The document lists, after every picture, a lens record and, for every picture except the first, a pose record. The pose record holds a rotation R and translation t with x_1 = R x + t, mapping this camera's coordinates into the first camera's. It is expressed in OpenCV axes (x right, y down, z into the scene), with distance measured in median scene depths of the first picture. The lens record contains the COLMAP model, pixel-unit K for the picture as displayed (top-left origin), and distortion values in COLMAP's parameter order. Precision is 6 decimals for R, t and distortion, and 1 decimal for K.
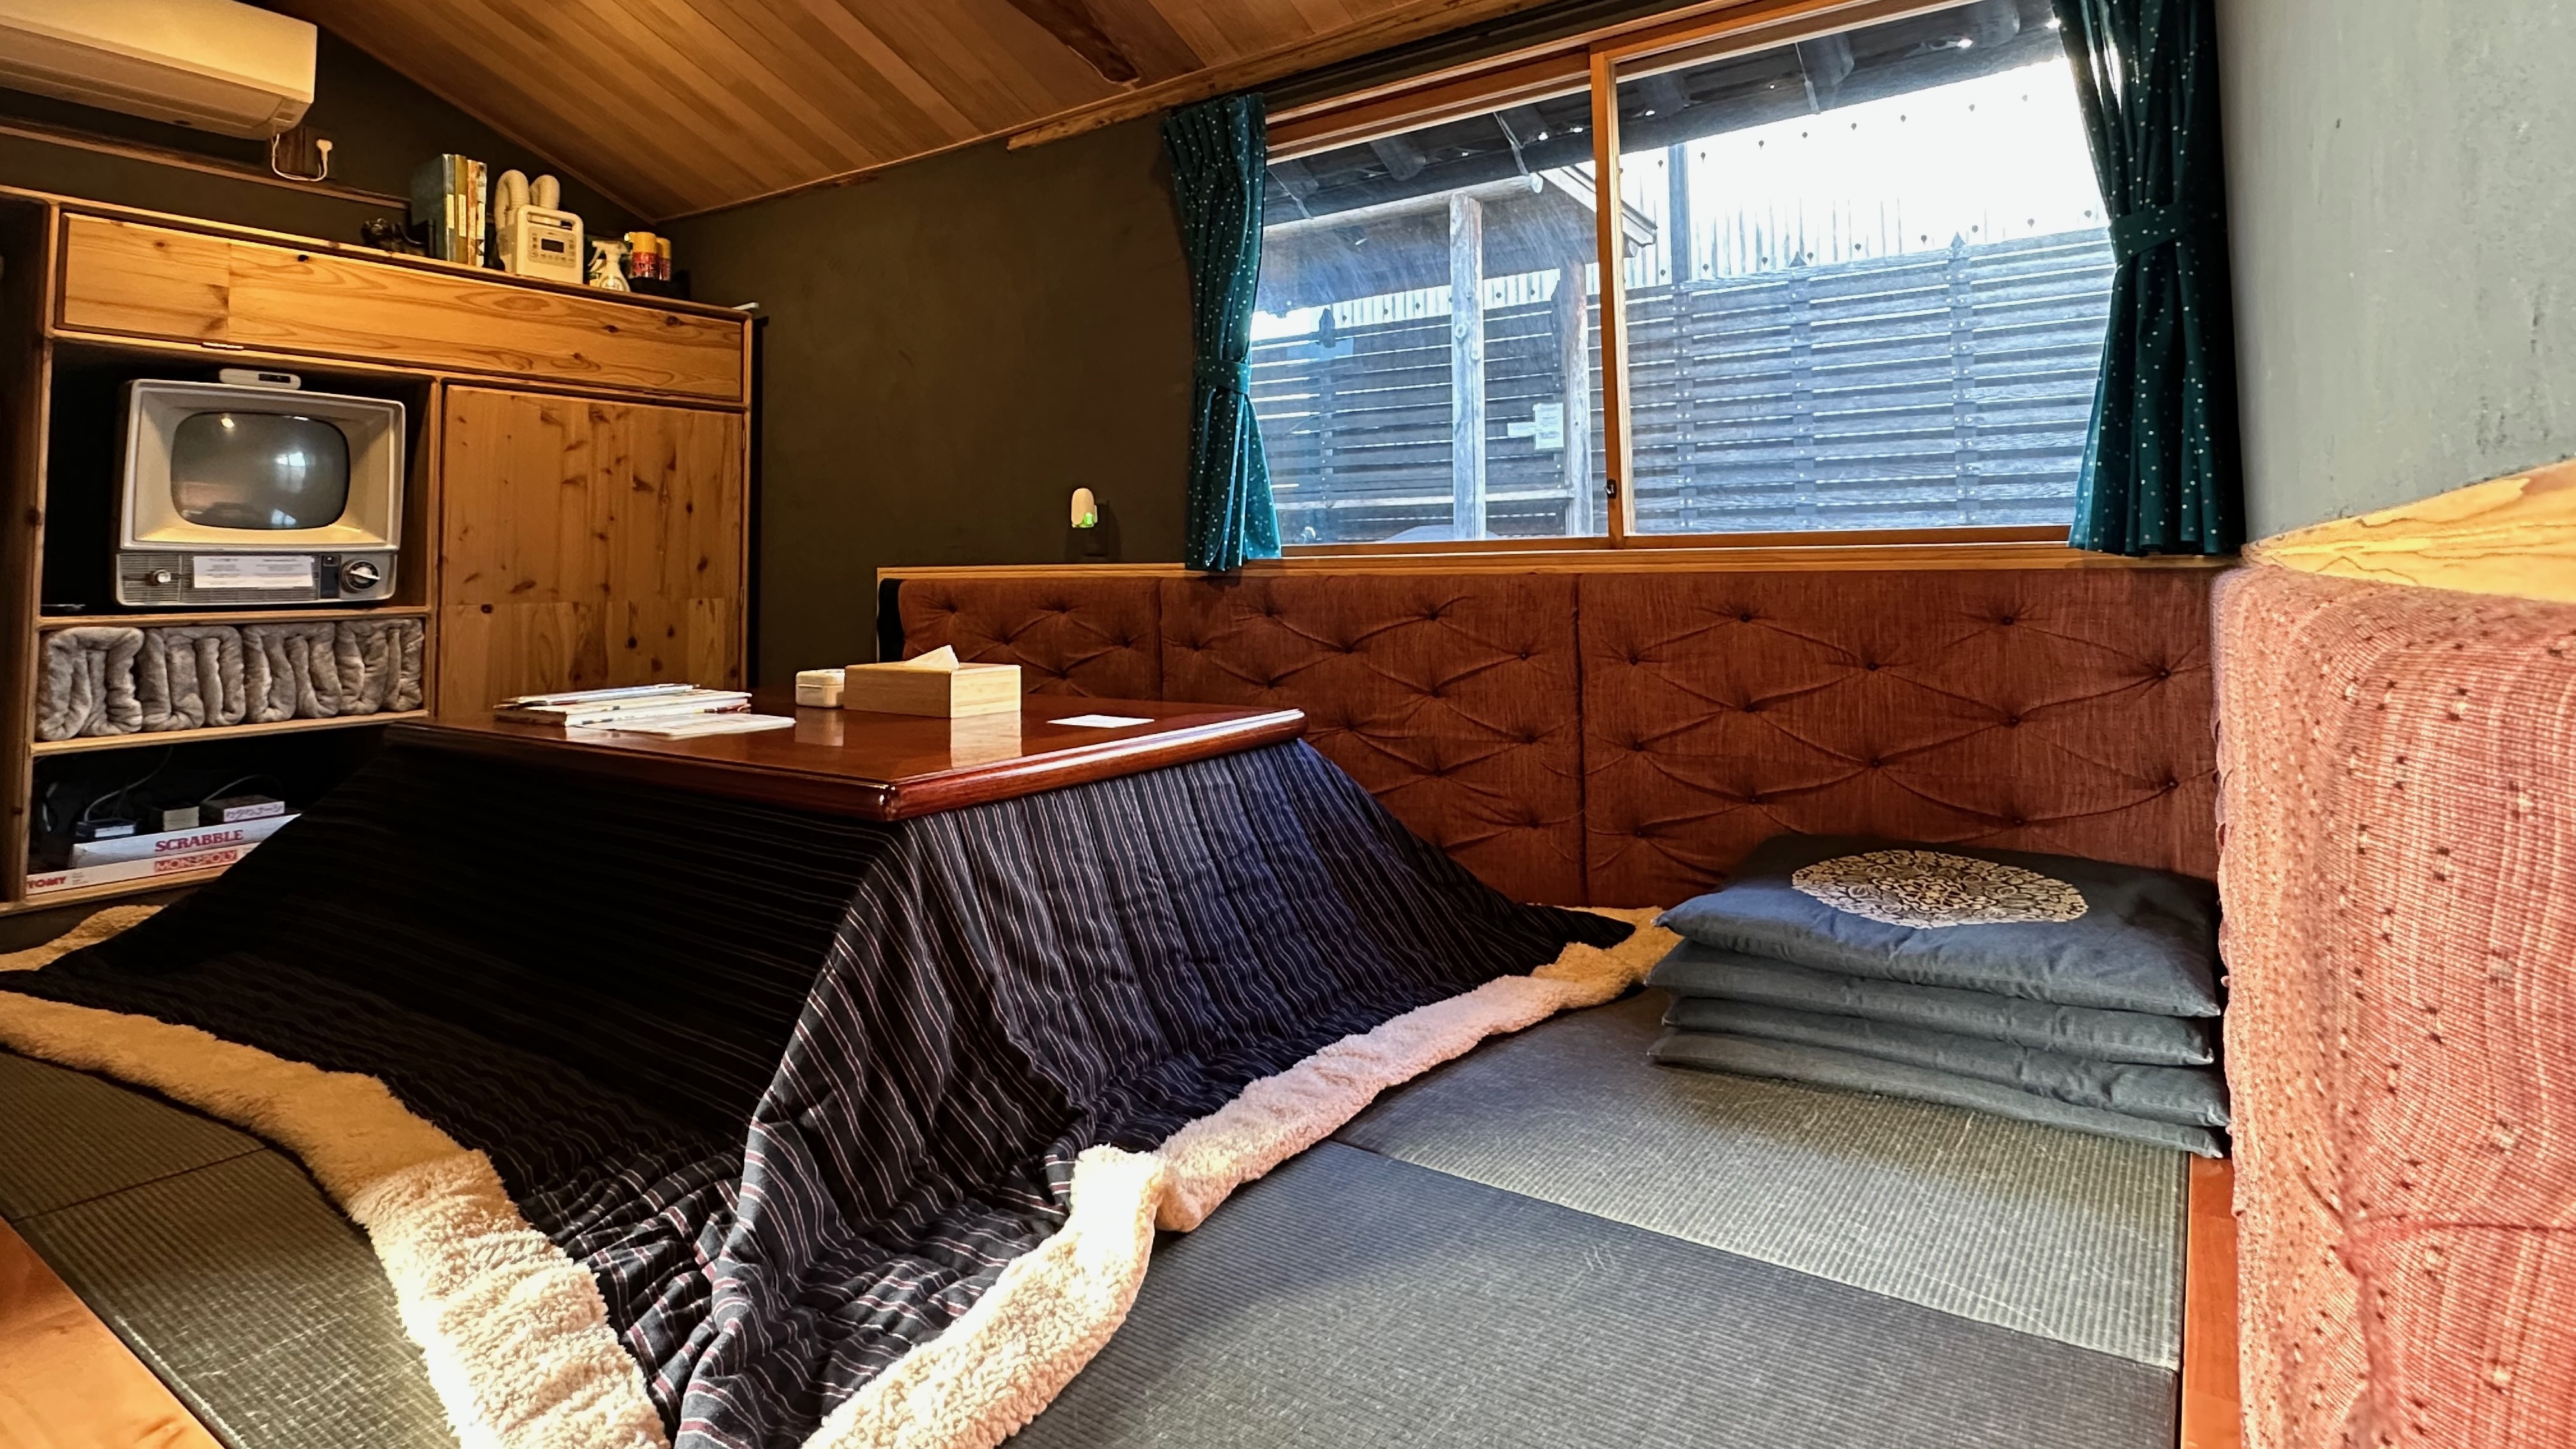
lens RADIAL K [[1318.9, 0, 1298.5], [0, 1318.9, 489.7], [0, 0, 1]] dist [0.000348, -0.000777]
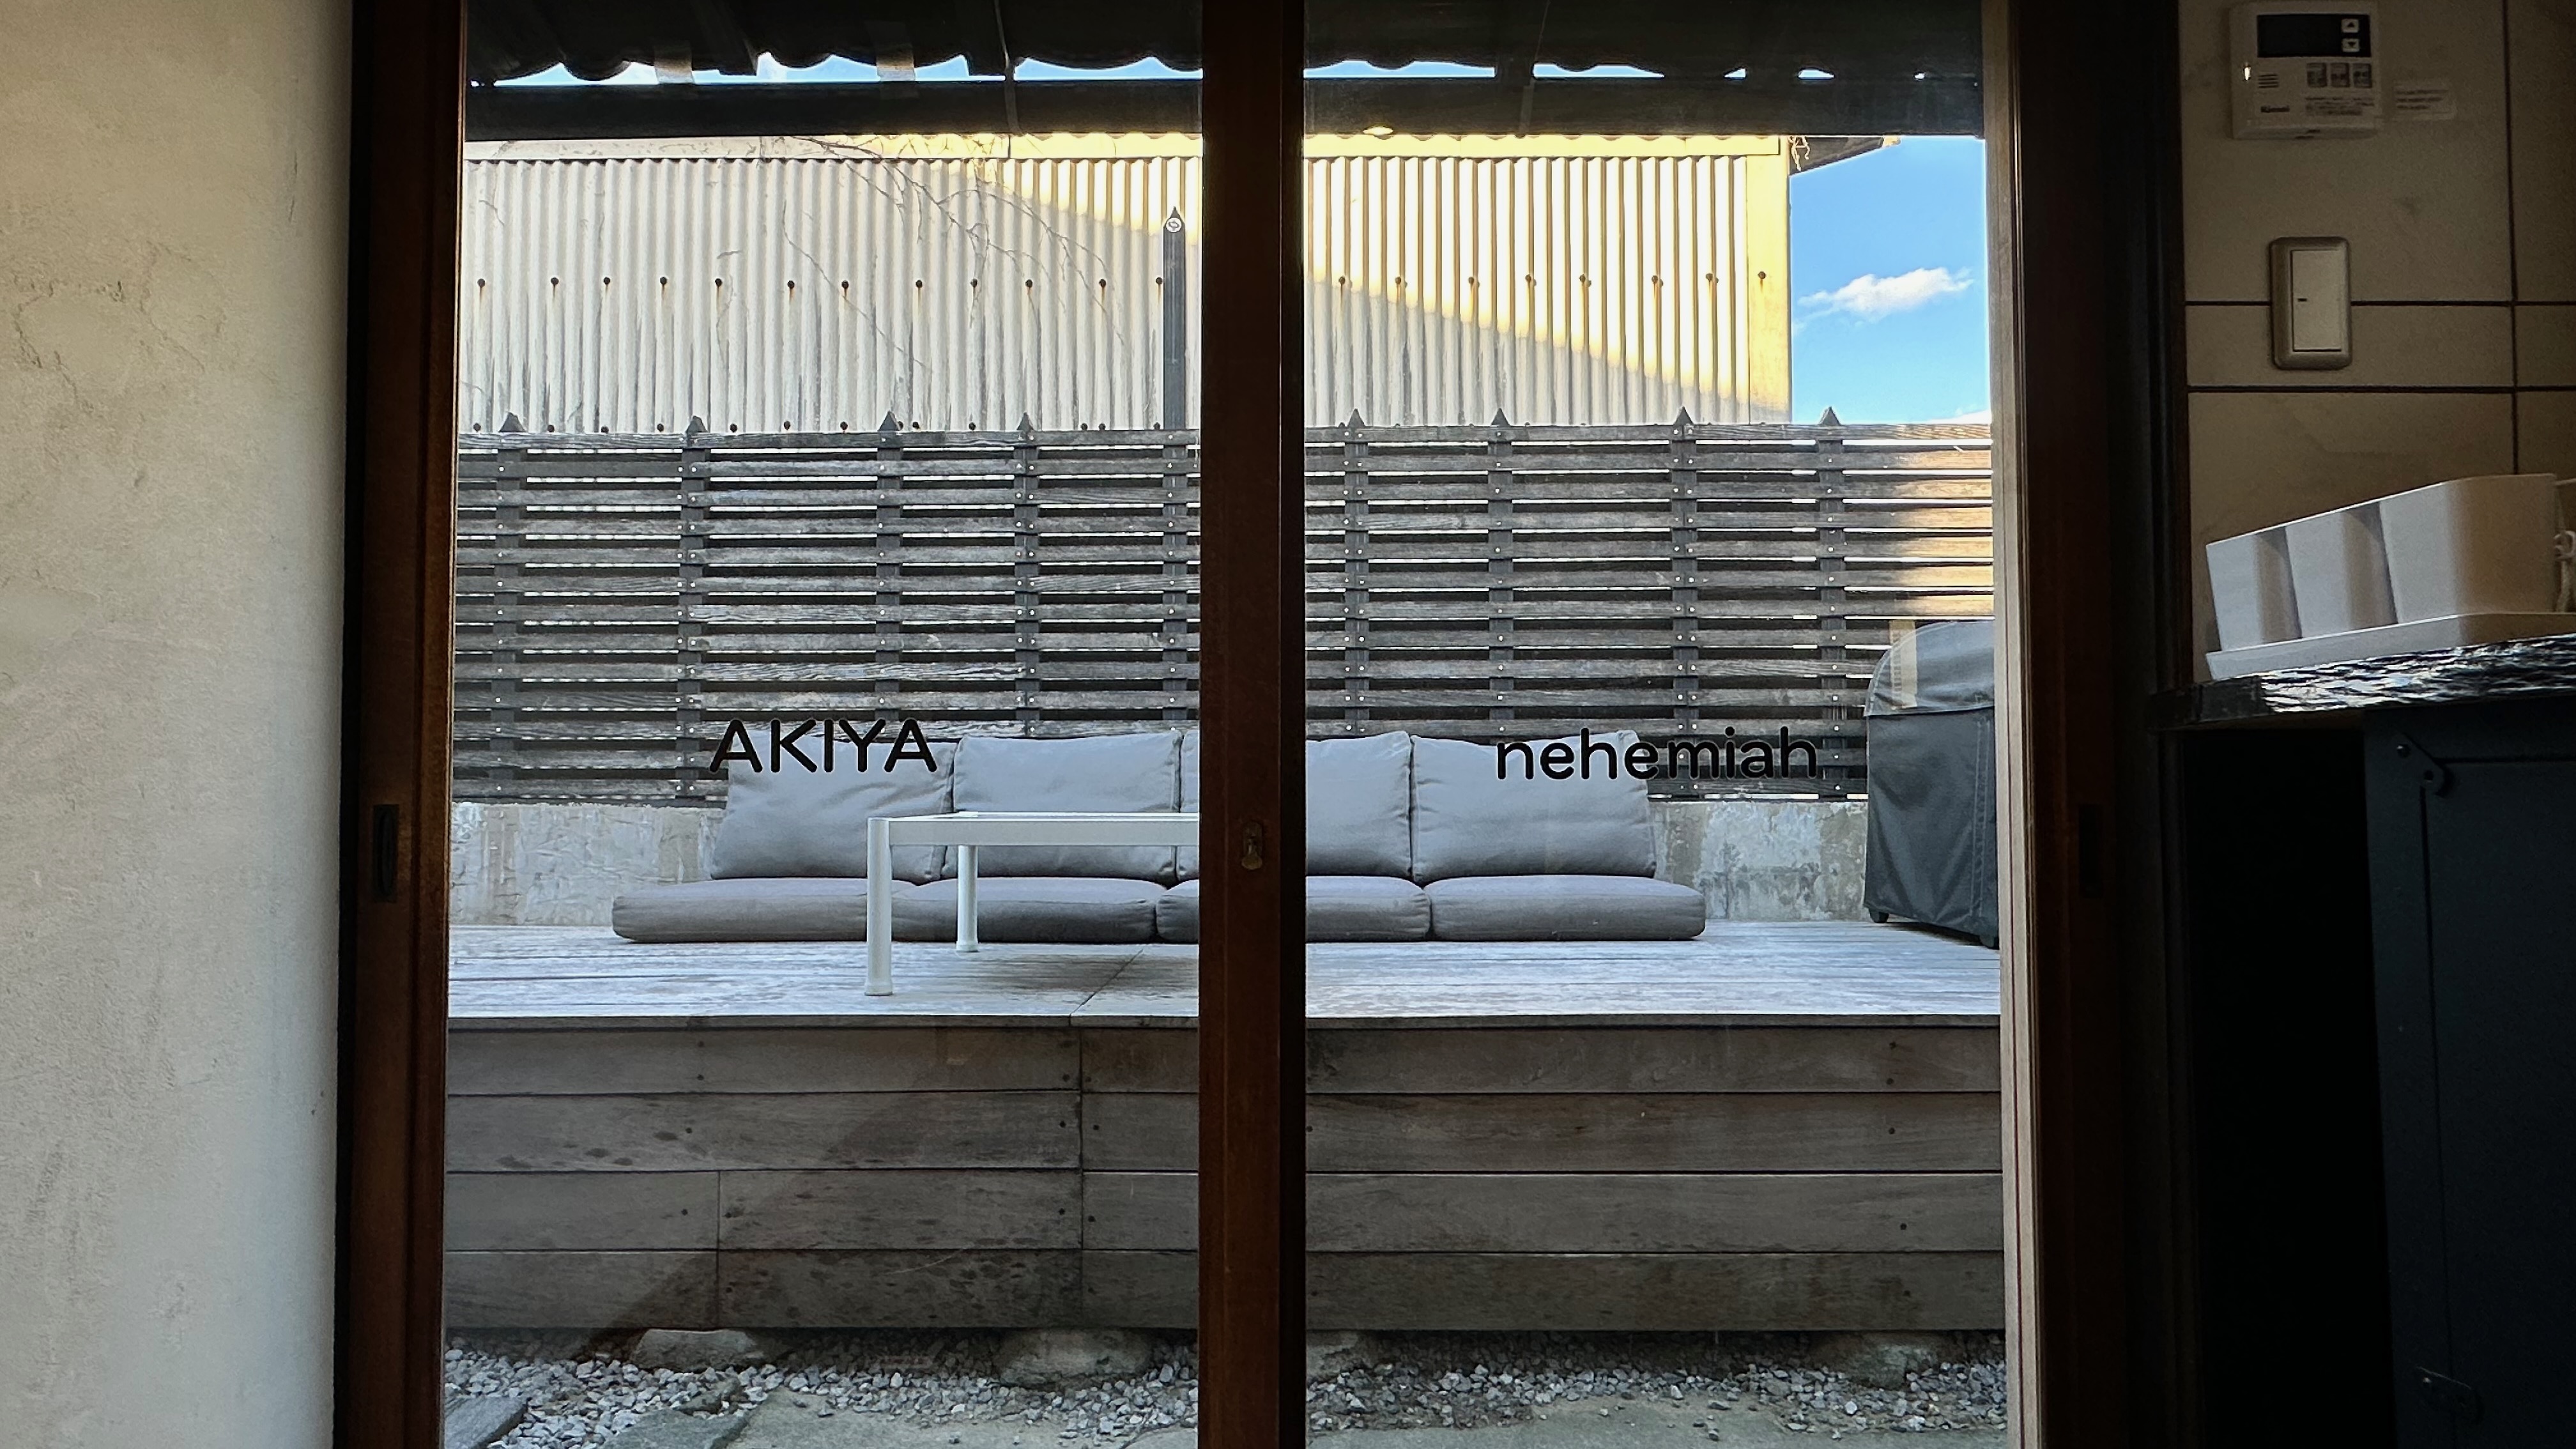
lens RADIAL K [[1461.2, 0, 1284.5], [0, 1461.2, 735.2], [0, 0, 1]] dist [-0.006907, -0.000778]
pose [[0.827119, 0.035706, 0.560891, 0.477341], [-0.043090, 0.999071, -0.000057, -0.016917], [-0.560372, -0.024121, 0.827889, 0.039062]]
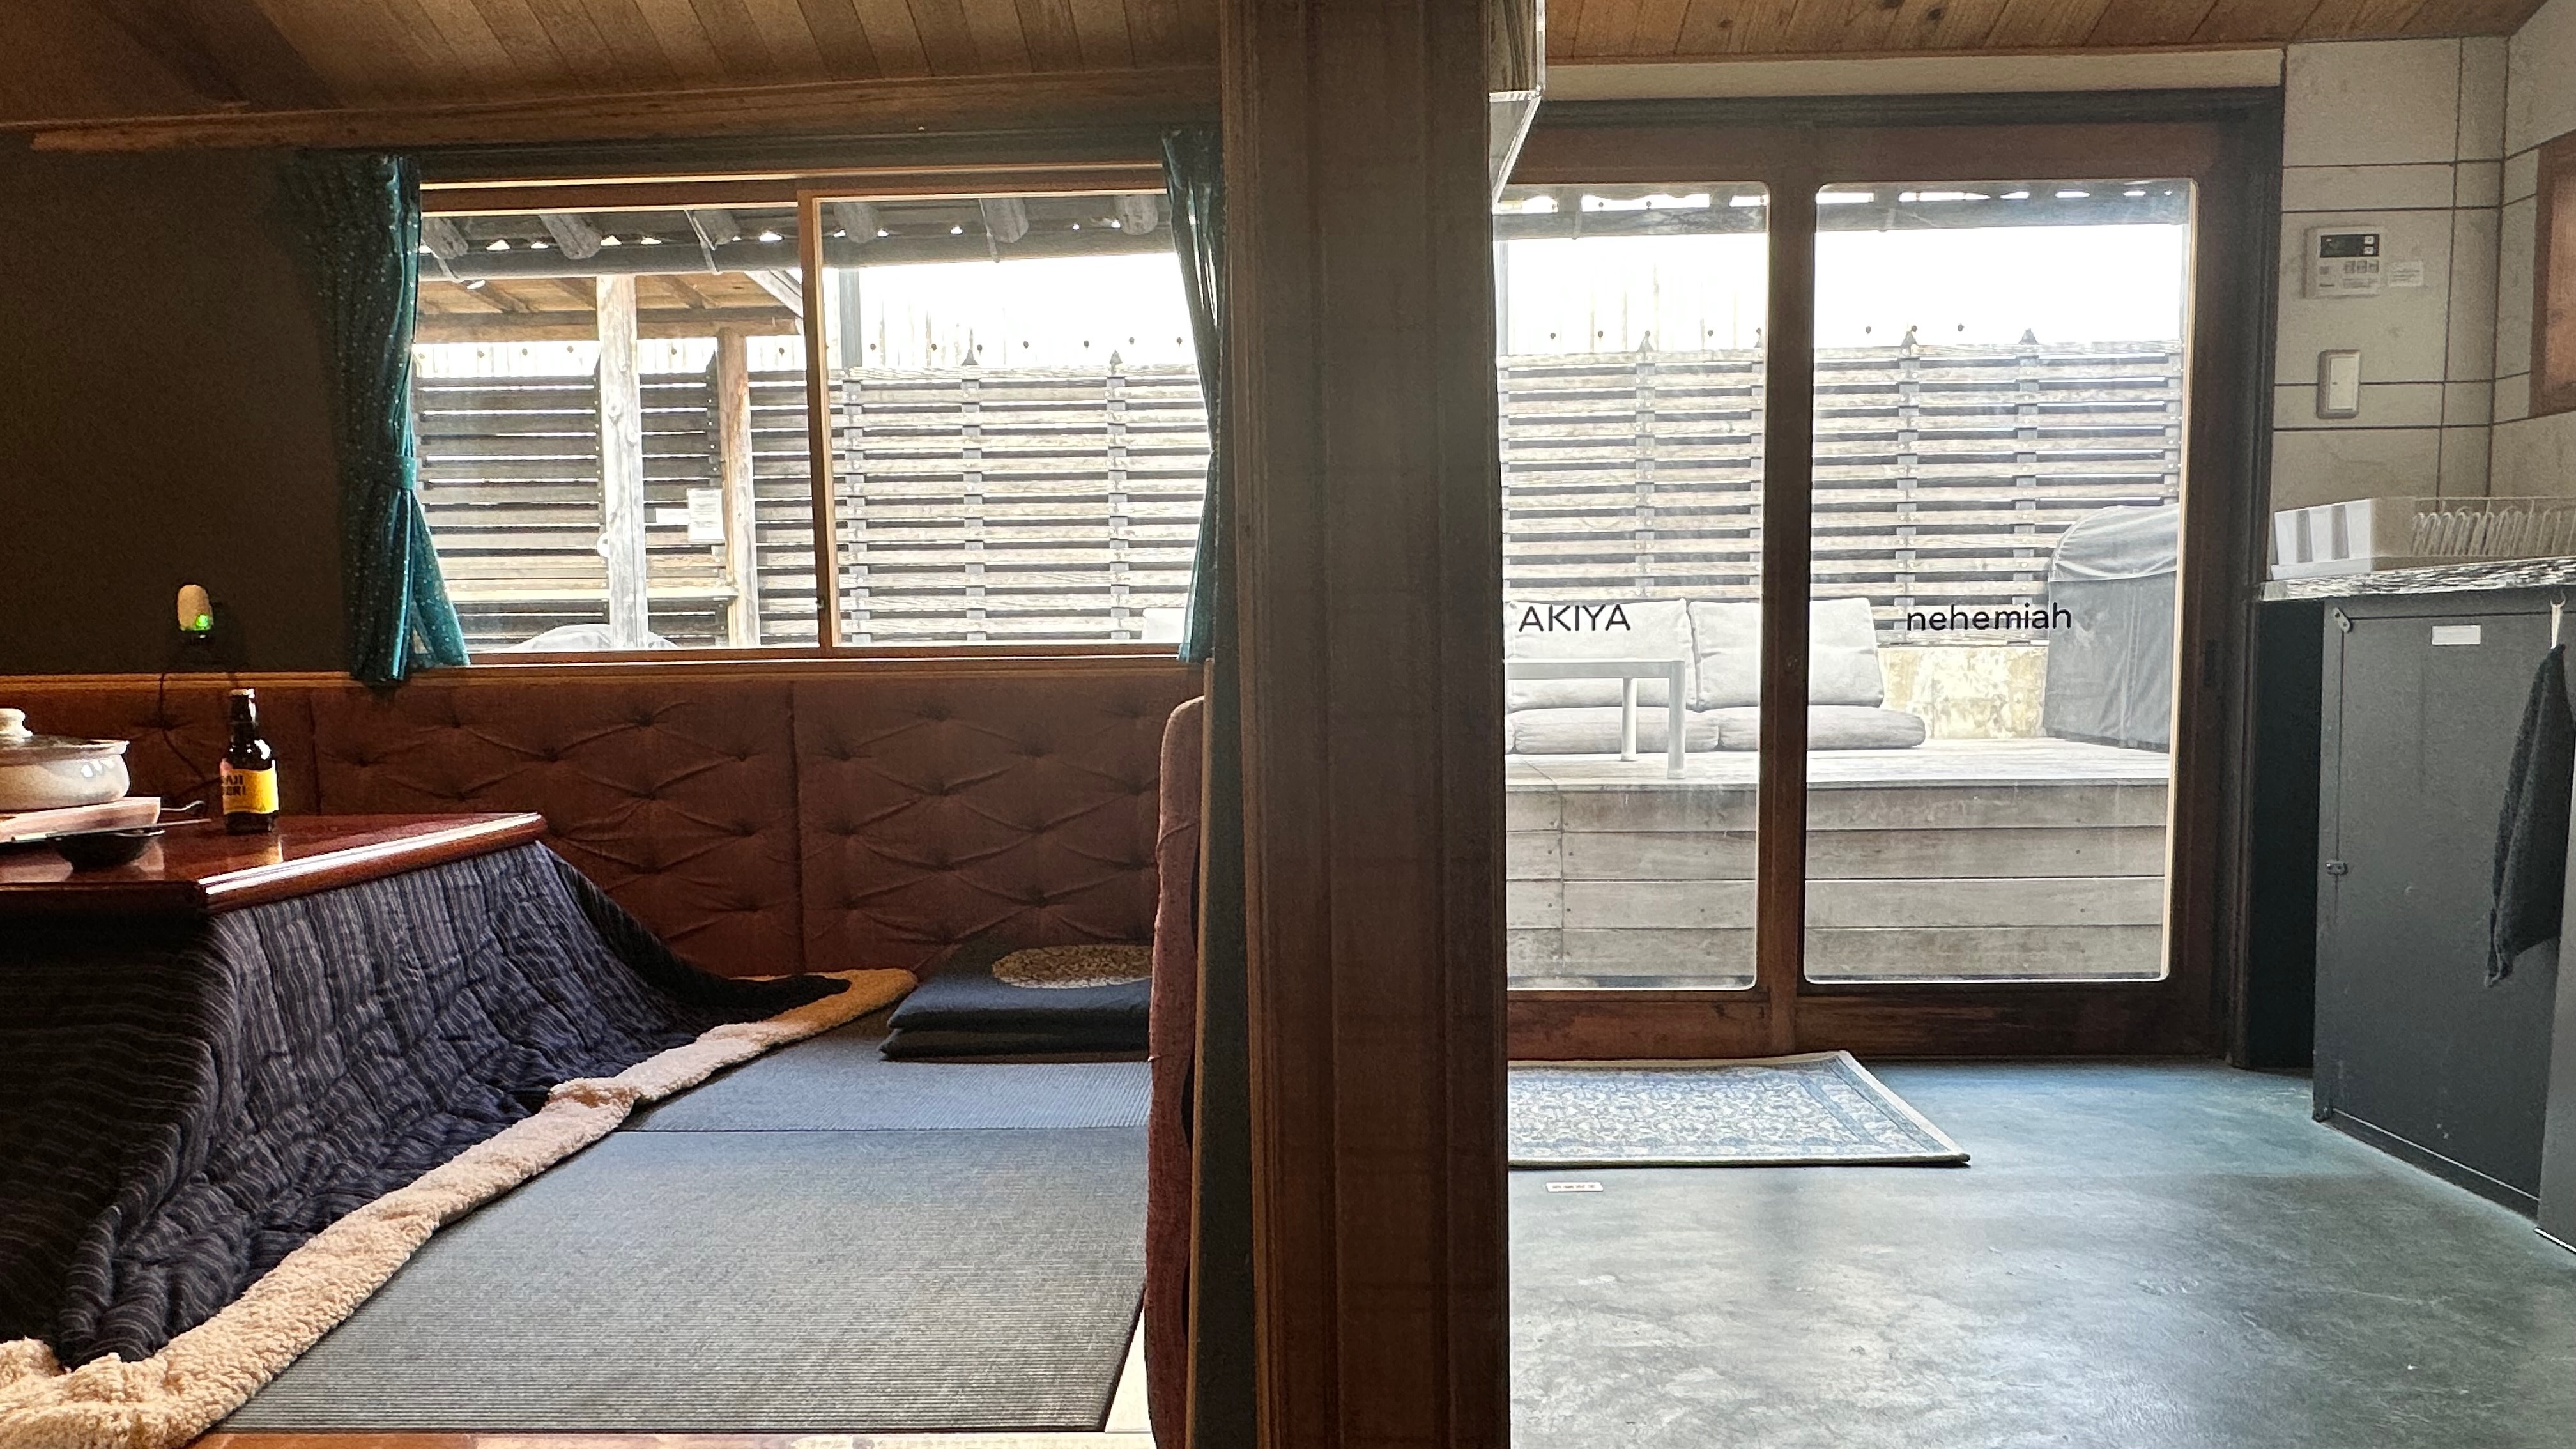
lens RADIAL K [[1604.1, 0, 1291.7], [0, 1604.1, 789.7], [0, 0, 1]] dist [-0.004645, -0.000788]
pose [[0.842385, -0.042786, 0.537175, -0.129919], [-0.030259, 0.991514, 0.126426, -0.023154], [-0.538026, -0.122753, 0.833942, -0.287195]]
